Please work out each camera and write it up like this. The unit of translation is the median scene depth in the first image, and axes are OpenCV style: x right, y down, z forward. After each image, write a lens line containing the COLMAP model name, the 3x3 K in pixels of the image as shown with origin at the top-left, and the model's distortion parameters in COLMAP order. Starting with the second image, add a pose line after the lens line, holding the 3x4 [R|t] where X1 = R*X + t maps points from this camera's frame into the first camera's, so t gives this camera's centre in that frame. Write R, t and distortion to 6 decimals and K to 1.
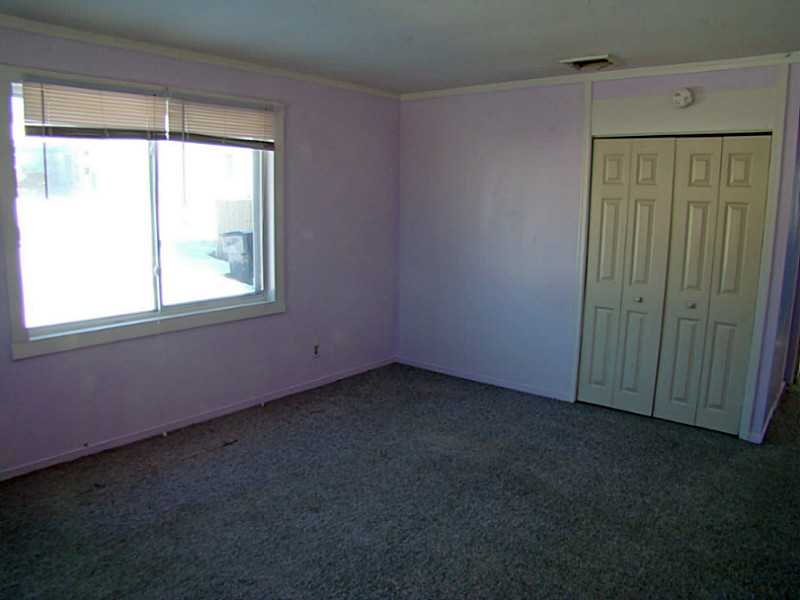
lens RADIAL K [[577.6, 0, 396.5], [0, 577.6, 302.3], [0, 0, 1]] dist [-0.186985, 0.083028]
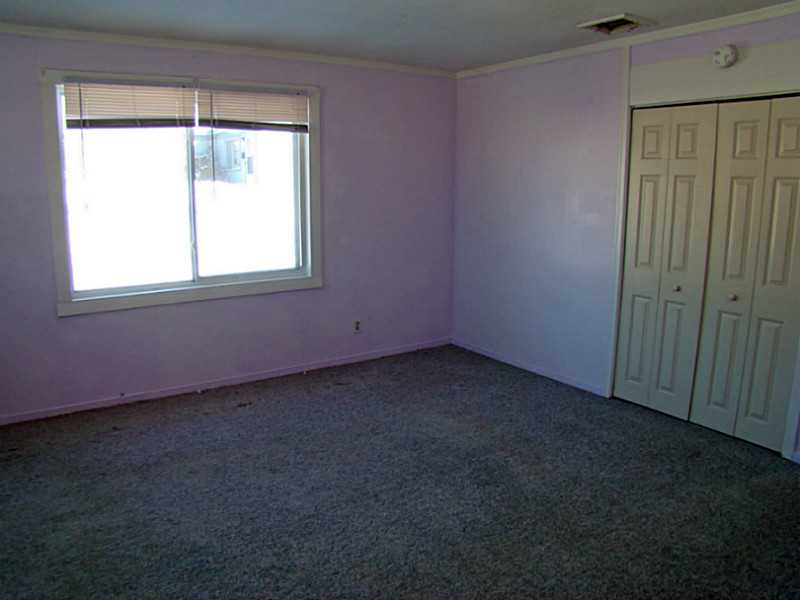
lens RADIAL K [[577.6, 0, 396.5], [0, 577.6, 302.3], [0, 0, 1]] dist [-0.186985, 0.083028]
pose [[0.960342, 0.045411, -0.275103, 0.273587], [-0.037695, 0.998735, 0.033273, 0.004981], [0.276266, -0.021583, 0.960839, 0.033901]]
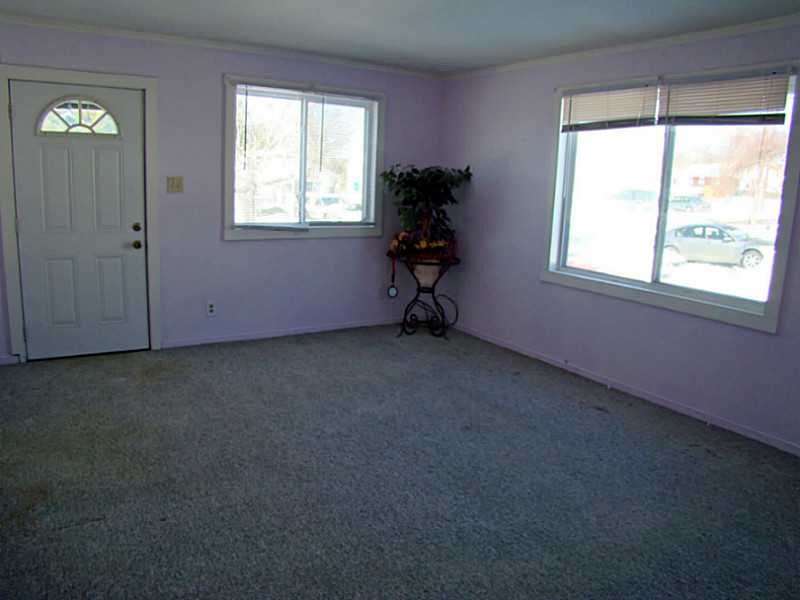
lens RADIAL K [[577.6, 0, 396.5], [0, 577.6, 302.3], [0, 0, 1]] dist [-0.186985, 0.083028]
pose [[-0.304147, 0.167078, -0.937859, 0.756619], [-0.206492, 0.949530, 0.236123, -0.106124], [0.929976, 0.265476, -0.254296, 0.843274]]
